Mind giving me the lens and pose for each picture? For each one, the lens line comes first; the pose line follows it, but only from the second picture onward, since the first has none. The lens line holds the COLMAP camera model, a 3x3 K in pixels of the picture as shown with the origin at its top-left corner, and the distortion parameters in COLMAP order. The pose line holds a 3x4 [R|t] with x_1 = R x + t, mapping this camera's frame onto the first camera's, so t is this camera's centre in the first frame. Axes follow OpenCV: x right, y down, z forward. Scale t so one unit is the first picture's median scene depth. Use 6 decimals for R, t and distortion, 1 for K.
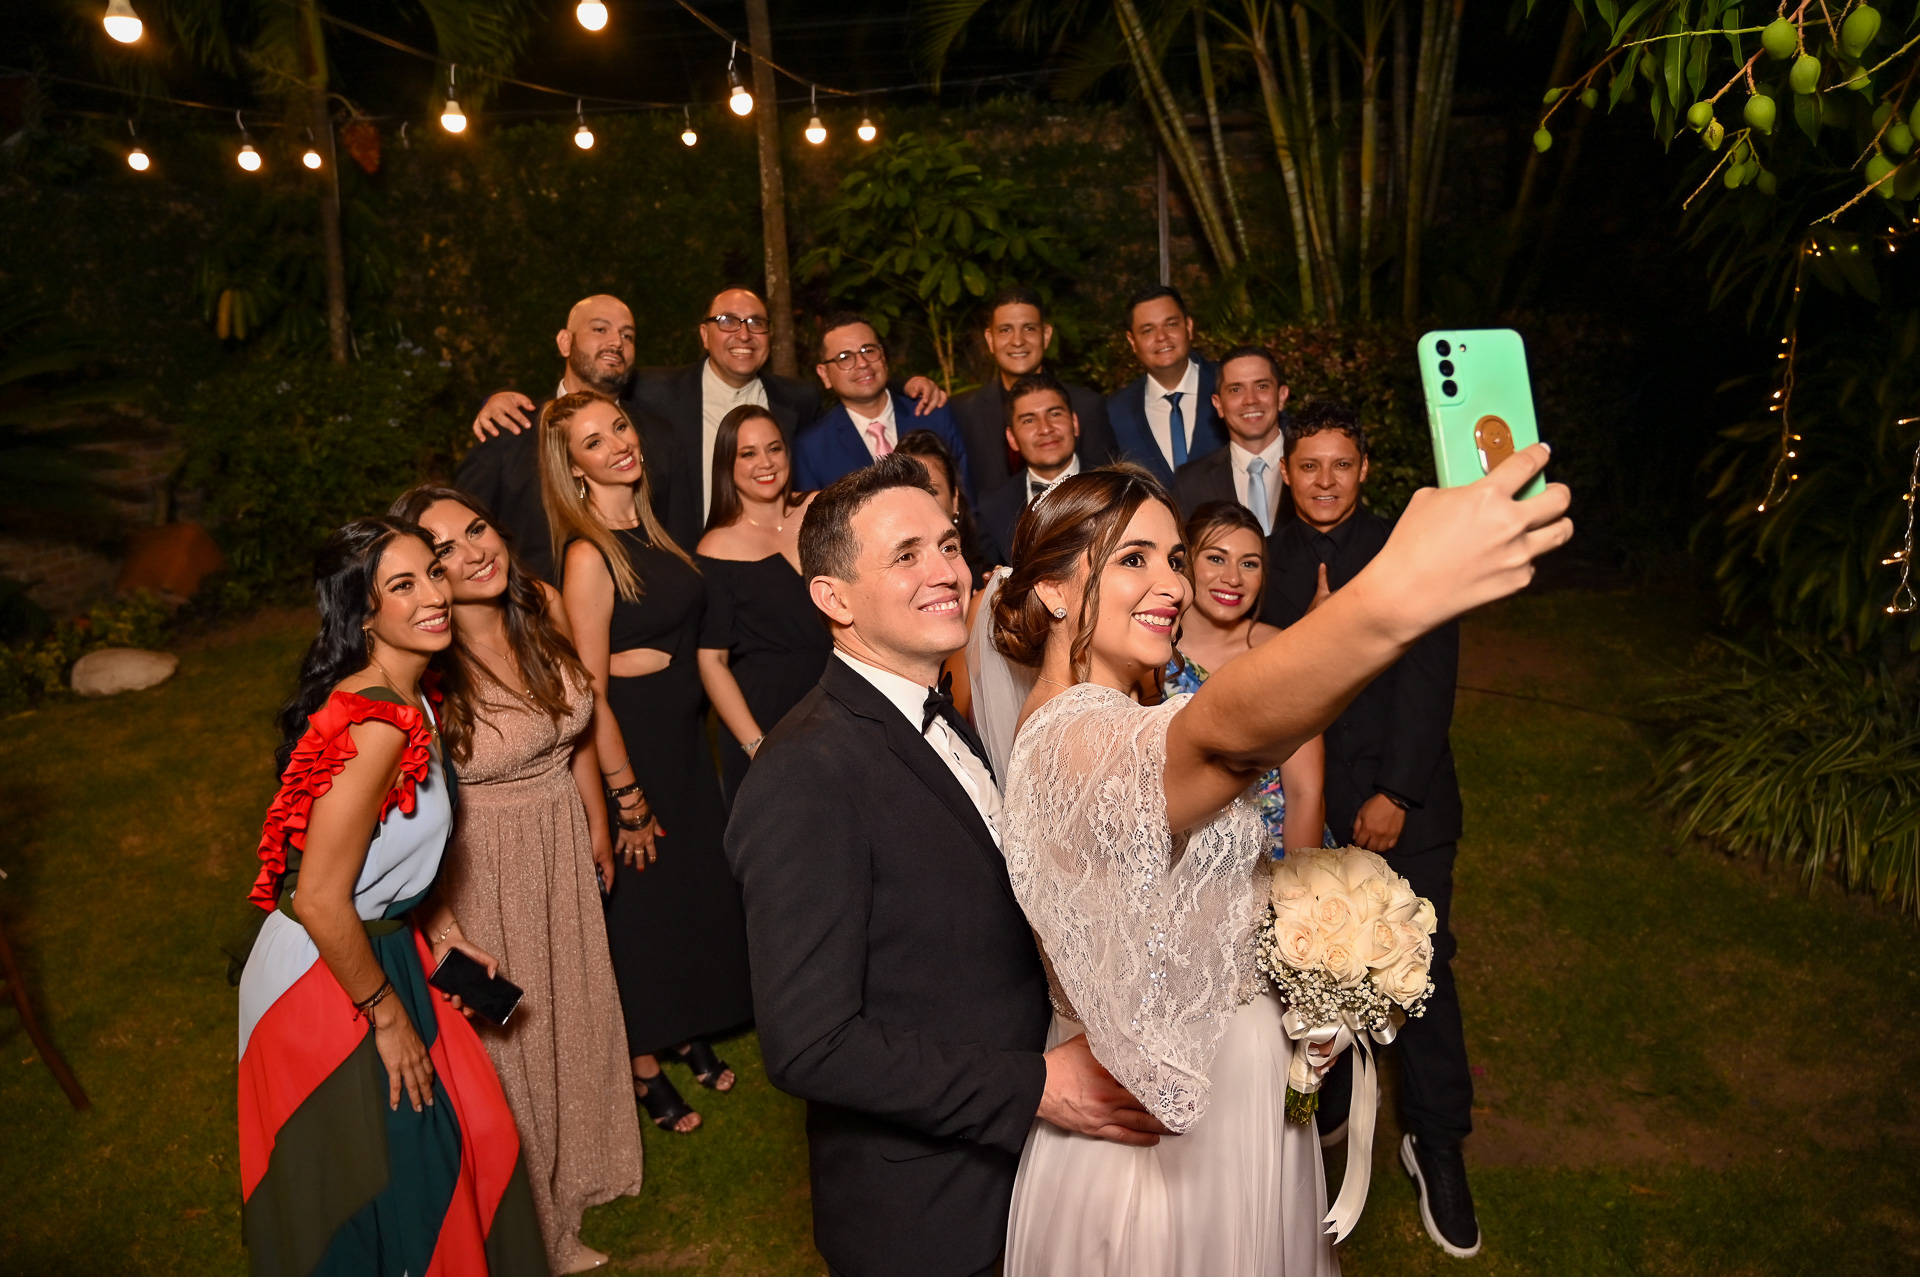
lens RADIAL K [[1266.2, 0, 967.5], [0, 1266.2, 654.8], [0, 0, 1]] dist [0.009732, -0.010076]
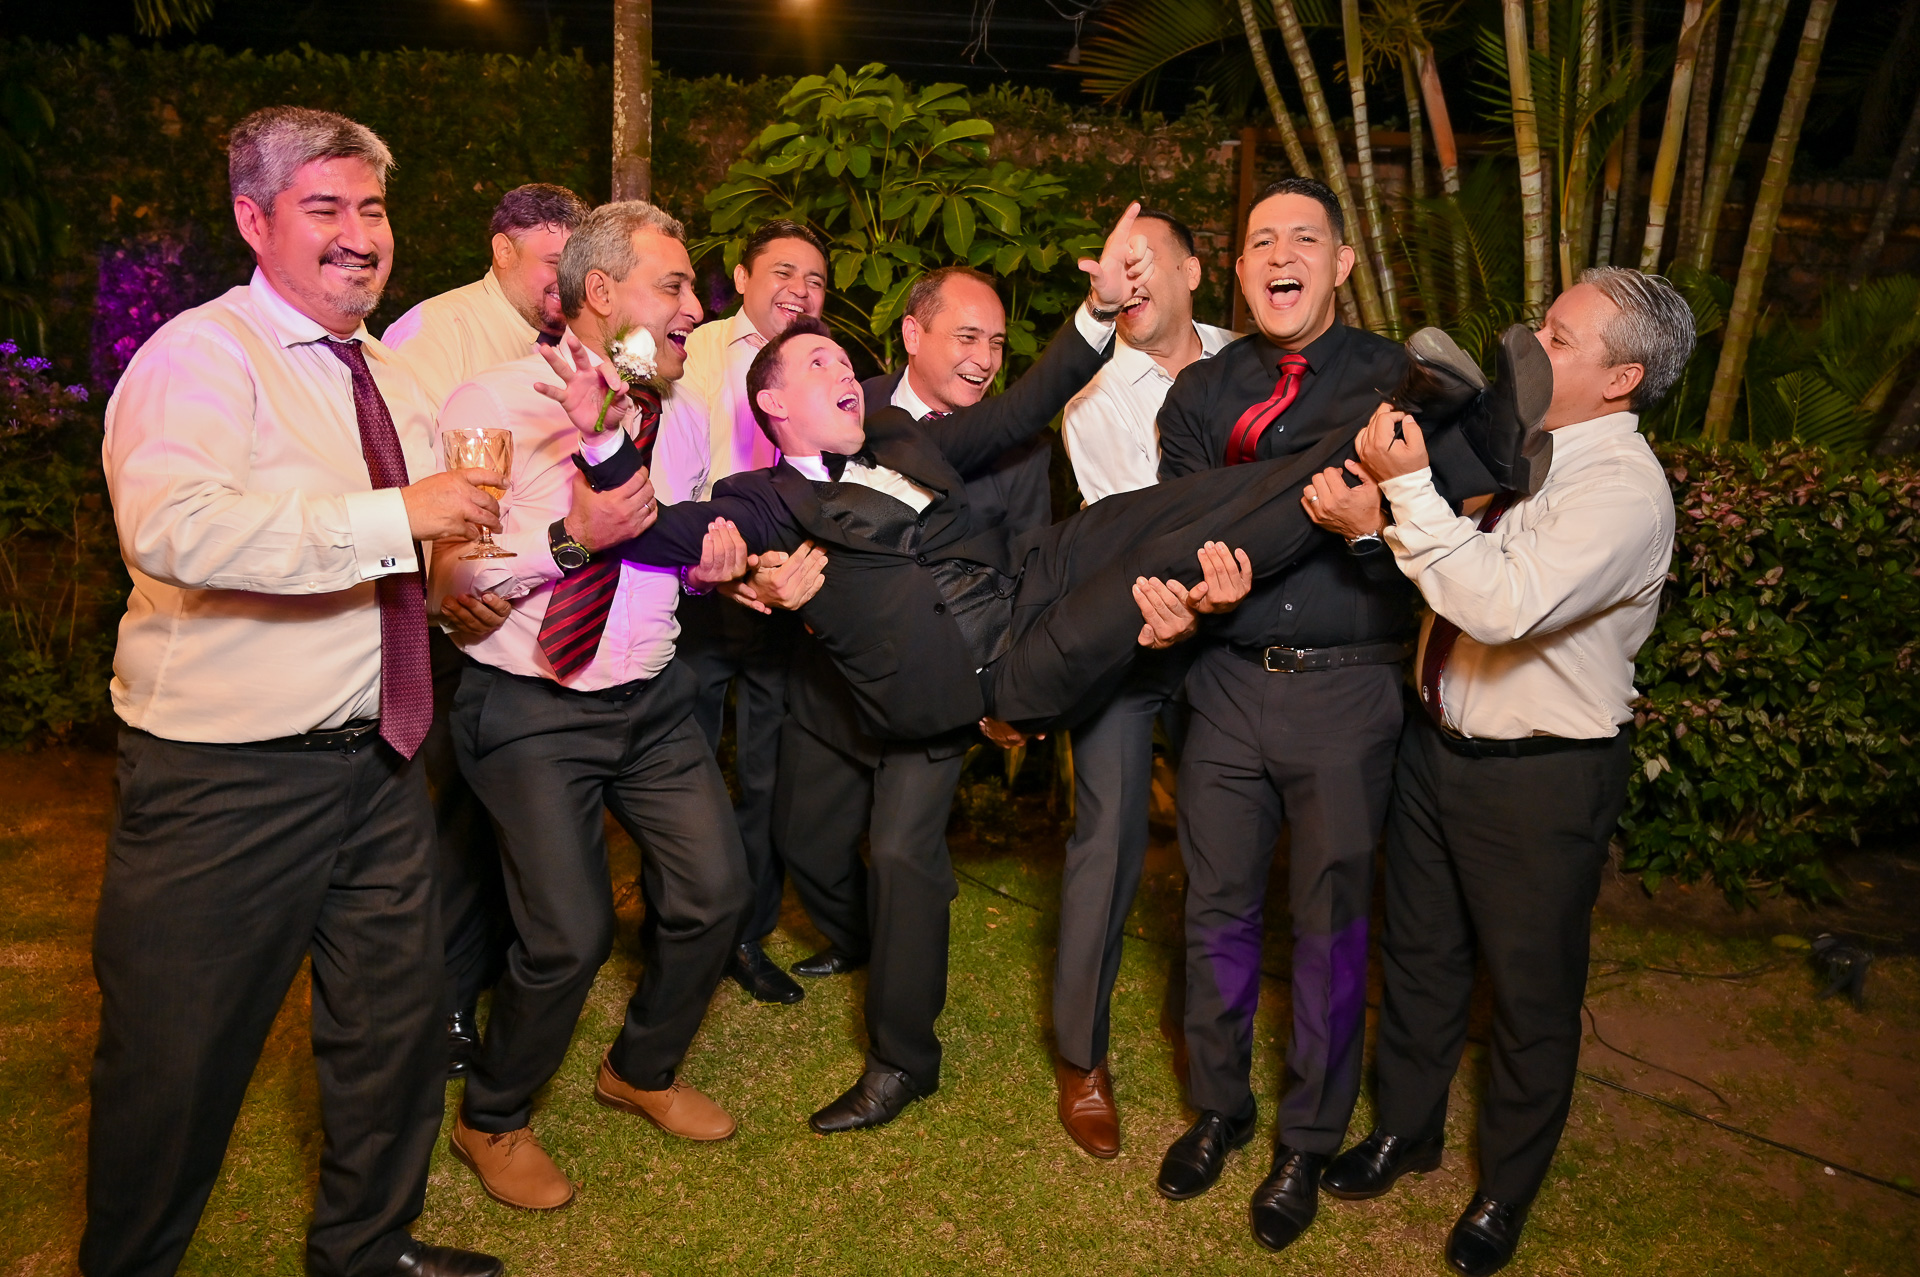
lens RADIAL K [[1266.2, 0, 951.0], [0, 1266.2, 632.4], [0, 0, 1]] dist [0.009732, -0.010076]
pose [[0.994881, 0.080665, 0.060861, -0.030423], [-0.073494, 0.990980, -0.112063, -0.100436], [-0.069352, 0.107017, 0.991836, 0.515107]]
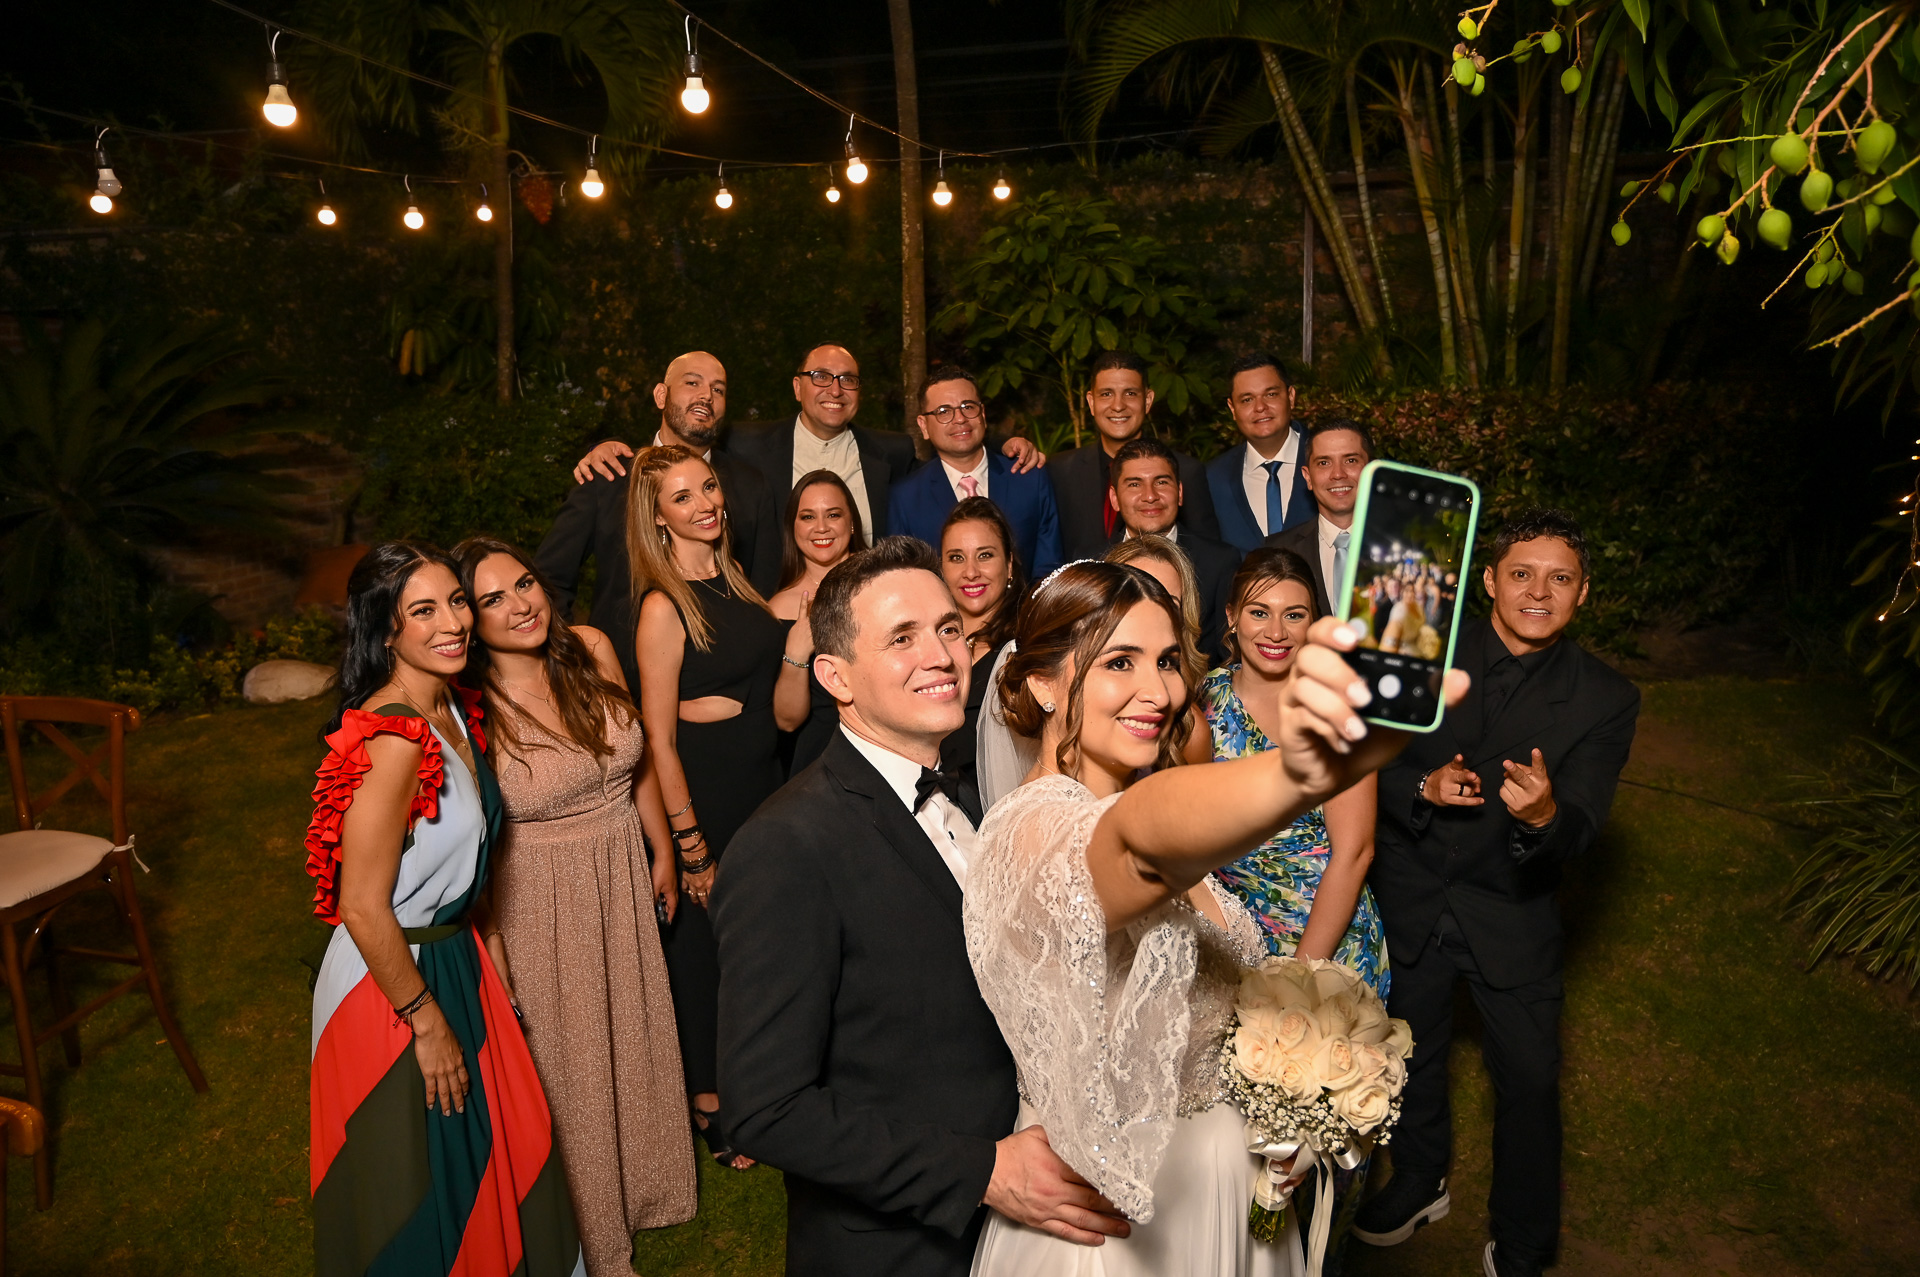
lens RADIAL K [[1266.2, 0, 964.9], [0, 1266.2, 663.0], [0, 0, 1]] dist [0.009732, -0.010076]
pose [[0.991561, 0.051145, -0.119125, 0.031602], [-0.054208, 0.998274, -0.022614, -0.009464], [0.117763, 0.028880, 0.992622, -0.002277]]
